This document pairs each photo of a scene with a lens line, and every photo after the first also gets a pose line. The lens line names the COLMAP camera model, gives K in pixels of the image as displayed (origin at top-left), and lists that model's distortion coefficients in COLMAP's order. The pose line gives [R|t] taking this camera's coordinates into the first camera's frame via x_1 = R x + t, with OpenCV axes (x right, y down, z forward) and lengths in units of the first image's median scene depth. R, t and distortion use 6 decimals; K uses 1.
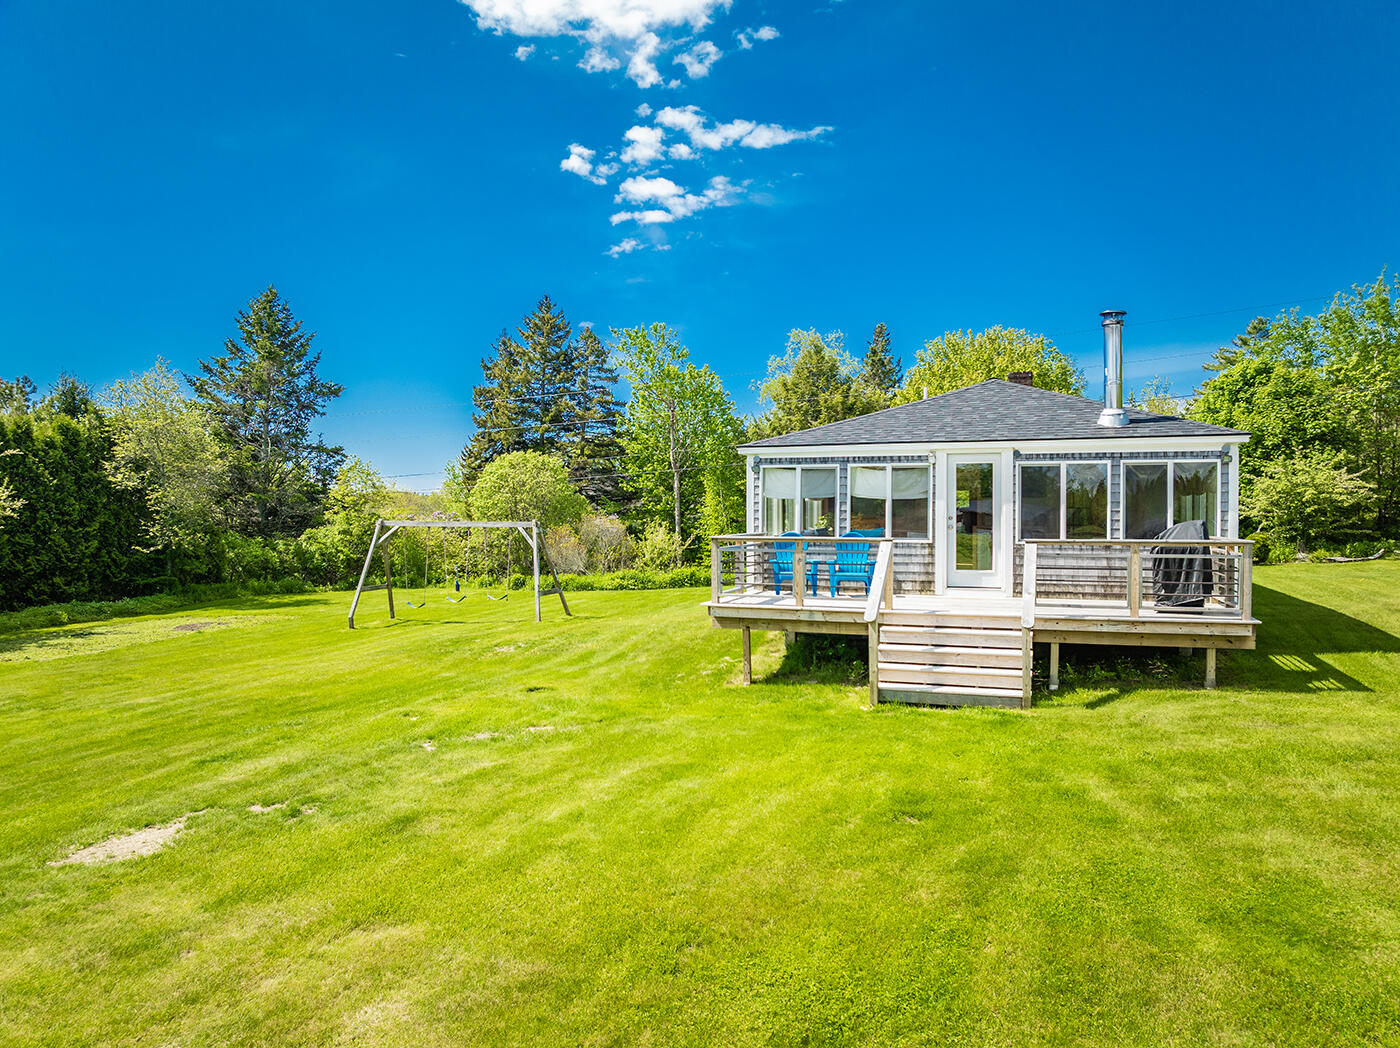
lens RADIAL K [[967.4, 0, 710.5], [0, 967.4, 521.7], [0, 0, 1]] dist [-0.023378, 0.016804]
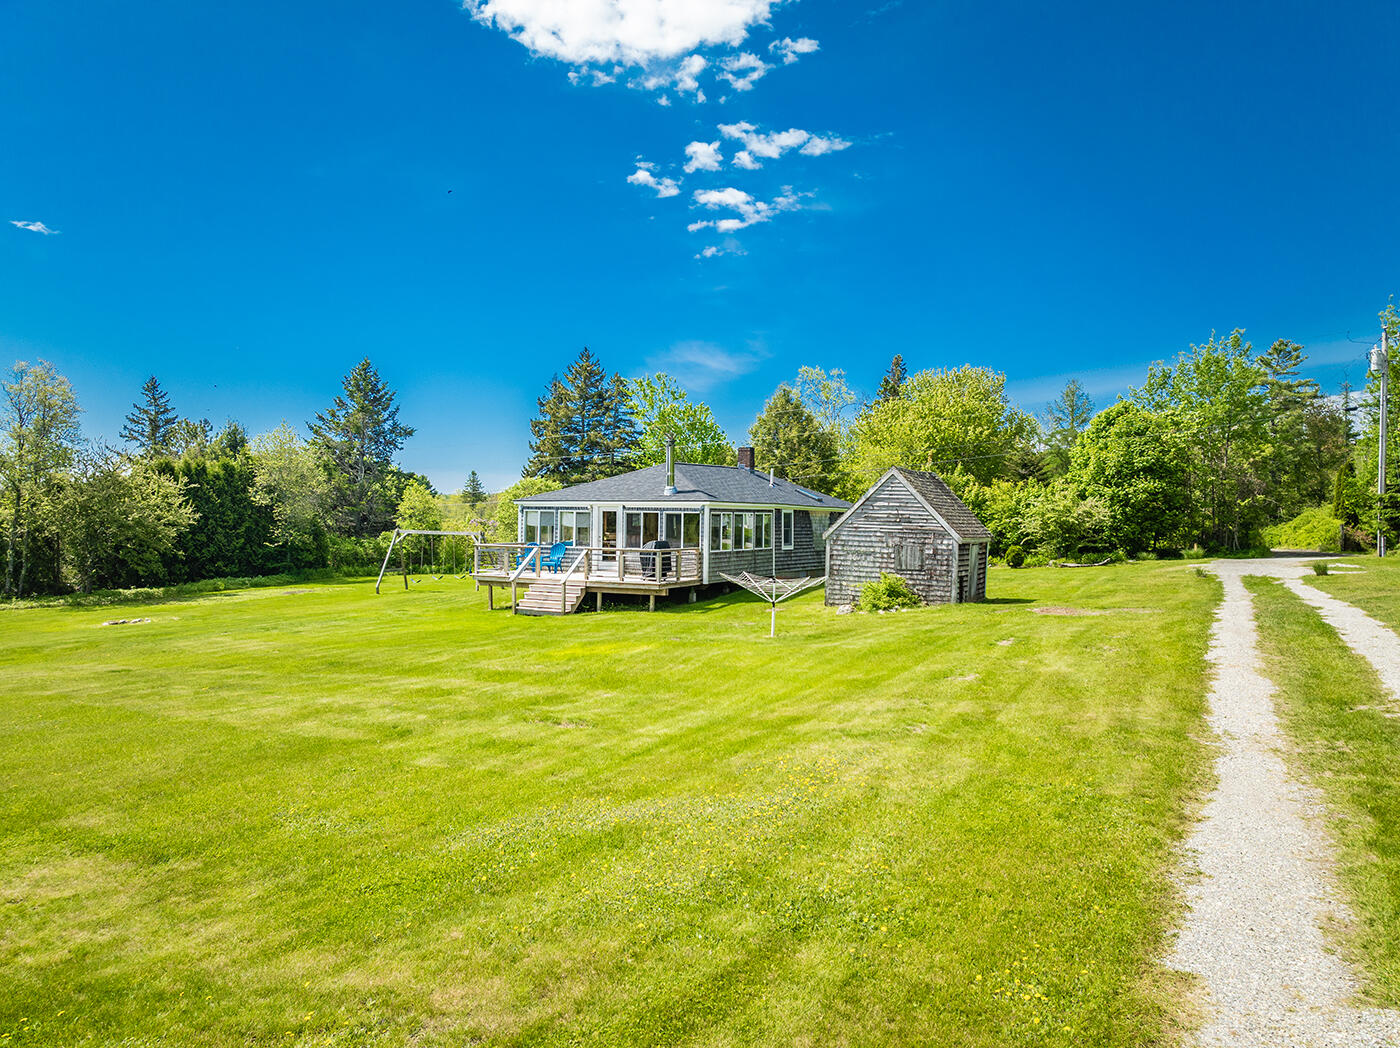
lens RADIAL K [[958.5, 0, 700.9], [0, 958.5, 522.2], [0, 0, 1]] dist [-0.008077, -0.006453]
pose [[0.989354, 0.011752, -0.145054, 0.320588], [-0.011846, 0.999930, 0.000213, -0.016077], [0.145047, 0.001507, 0.989424, -0.427819]]
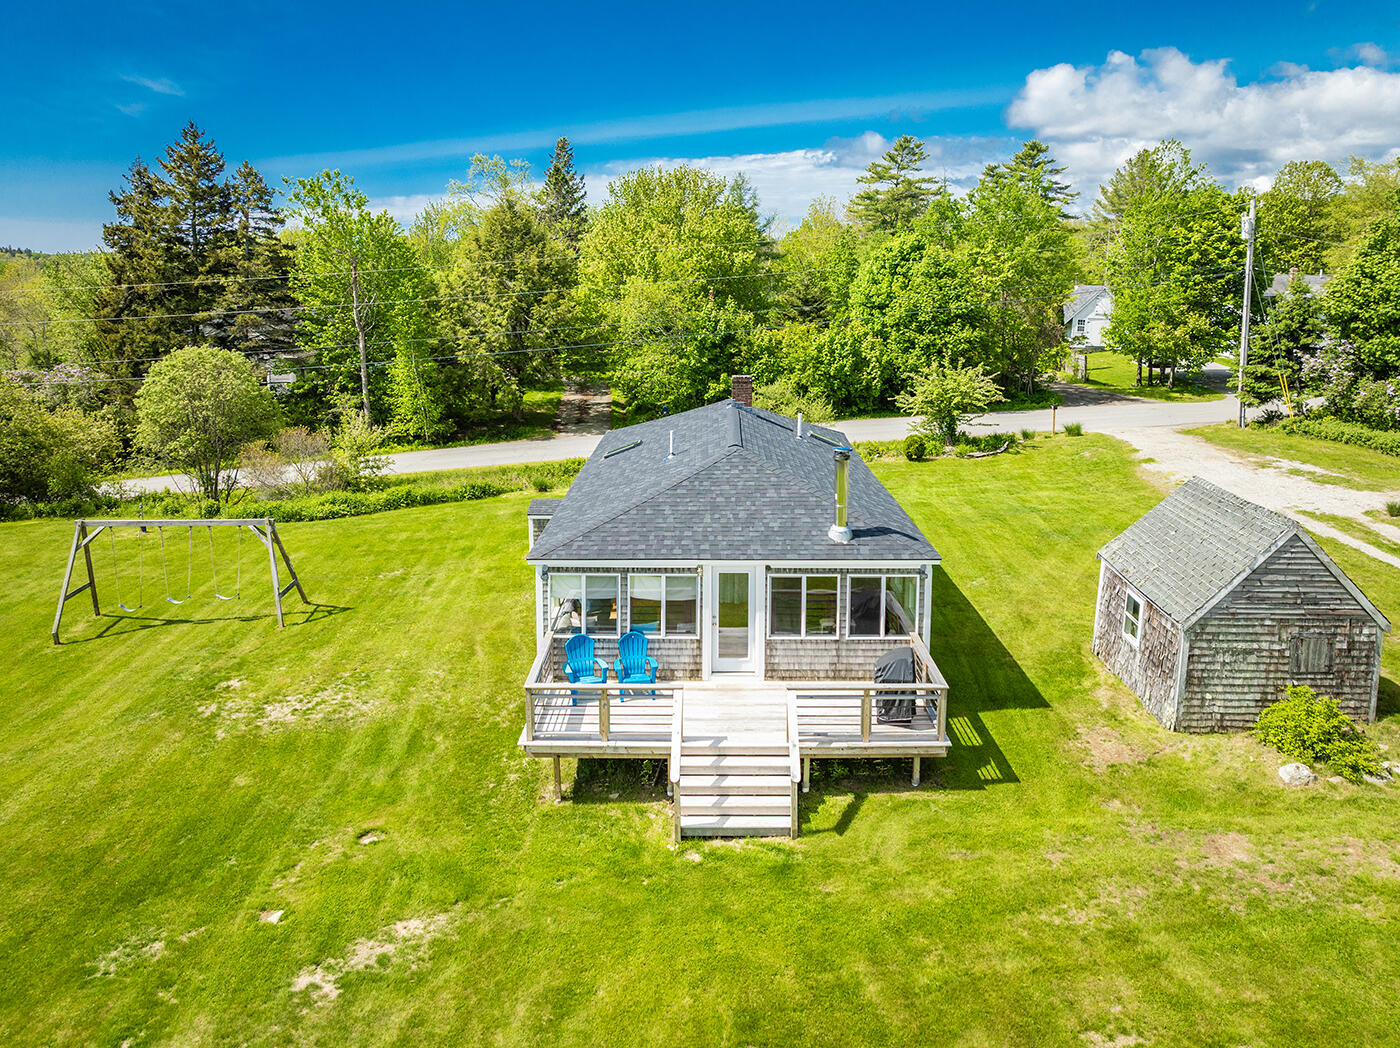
lens RADIAL K [[1006.0, 0, 705.5], [0, 1006.0, 391.9], [0, 0, 1]] dist [-0.006702, -0.007528]
pose [[0.945735, -0.039506, 0.322528, -0.063902], [0.003795, 0.993857, 0.110608, -0.175322], [-0.324916, -0.103381, 0.940075, -0.057872]]
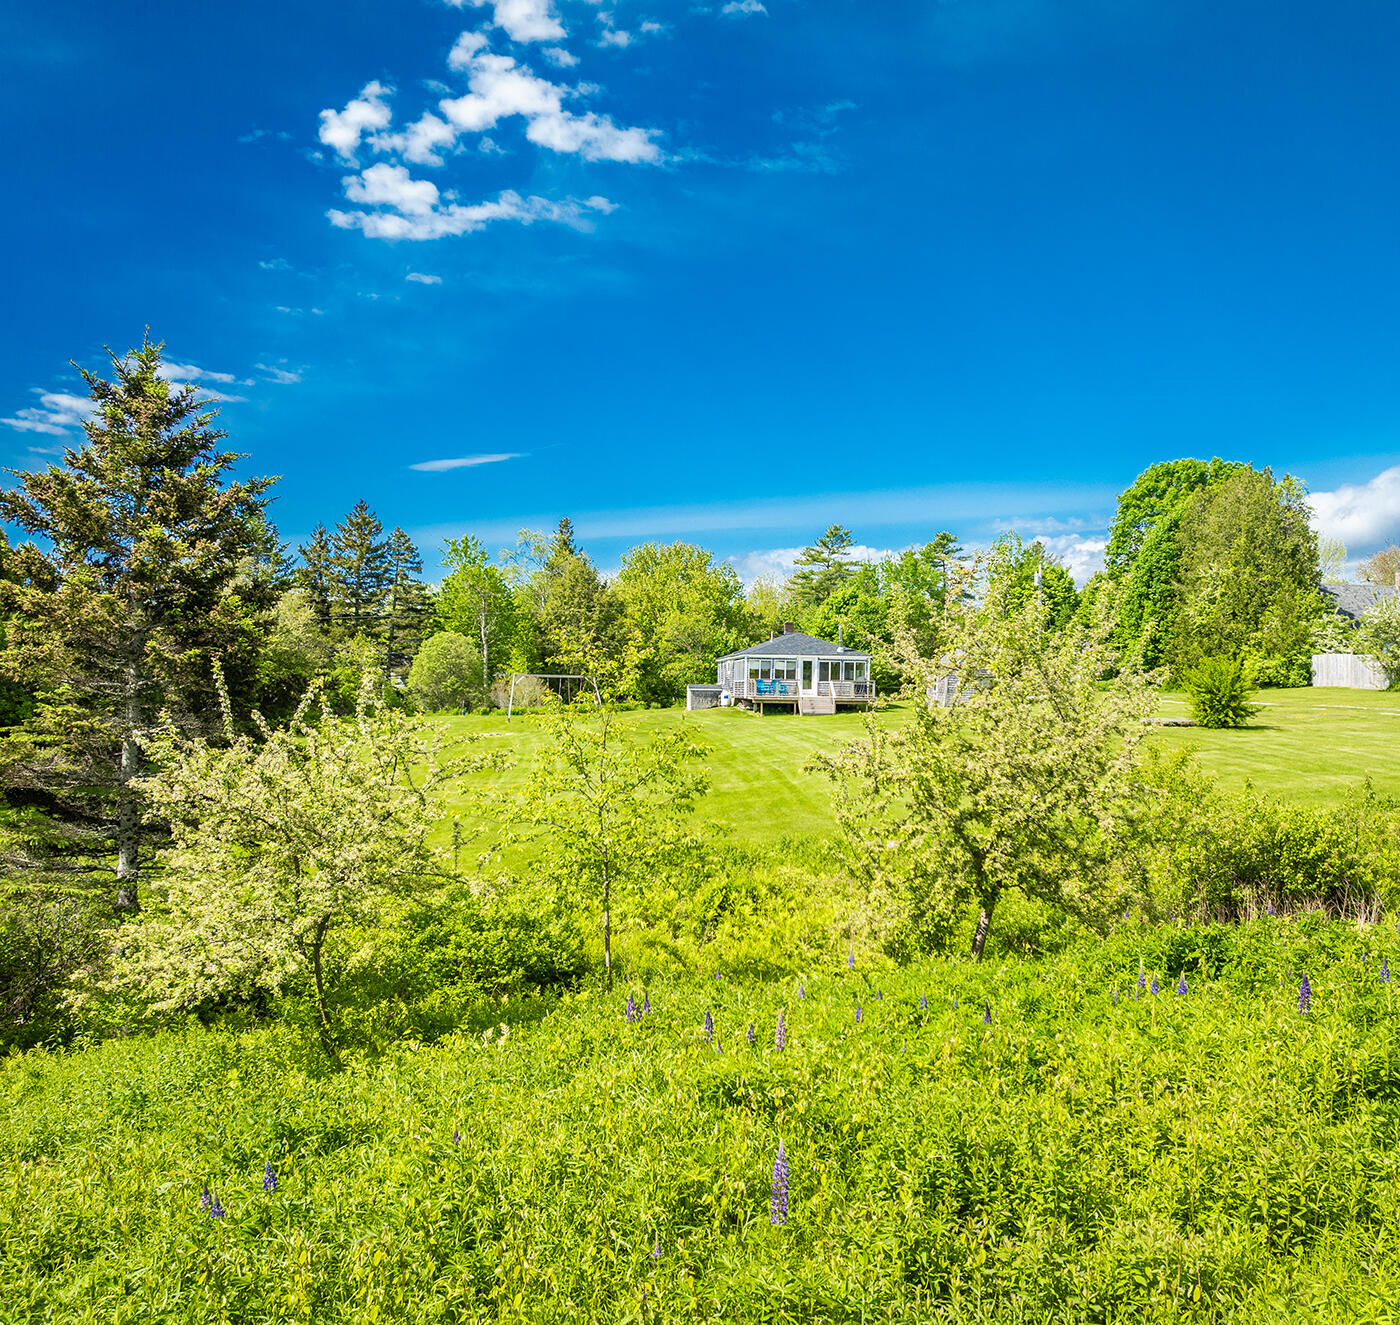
lens RADIAL K [[1243.3, 0, 705.0], [0, 1243.3, 666.4], [0, 0, 1]] dist [0.005603, 0.000526]
pose [[0.908152, 0.018391, 0.418237, -0.878531], [-0.010347, 0.999715, -0.021492, 0.028897], [-0.418514, 0.015191, 0.908084, -1.341718]]
